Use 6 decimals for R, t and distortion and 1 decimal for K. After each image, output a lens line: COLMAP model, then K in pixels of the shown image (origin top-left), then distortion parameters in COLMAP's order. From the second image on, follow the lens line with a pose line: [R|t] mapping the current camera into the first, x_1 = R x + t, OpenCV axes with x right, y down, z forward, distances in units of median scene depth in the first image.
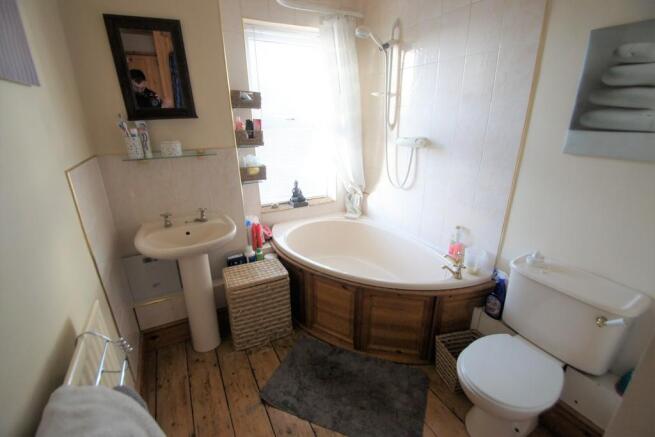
lens RADIAL K [[289.1, 0, 334.2], [0, 289.1, 219.5], [0, 0, 1]] dist [0.001078, -0.000236]
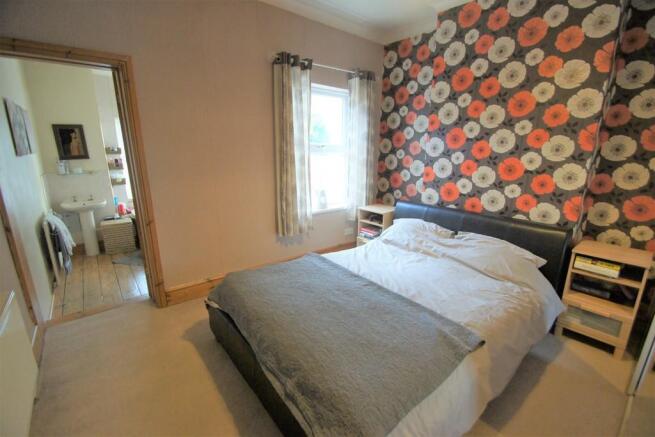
lens RADIAL K [[289.1, 0, 324.6], [0, 289.1, 216.2], [0, 0, 1]] dist [0.001078, -0.000236]
pose [[0.985695, -0.028277, 0.166150, 1.111439], [0.045289, 0.994006, -0.099507, 0.492476], [-0.162340, 0.105608, 0.981067, -1.757413]]
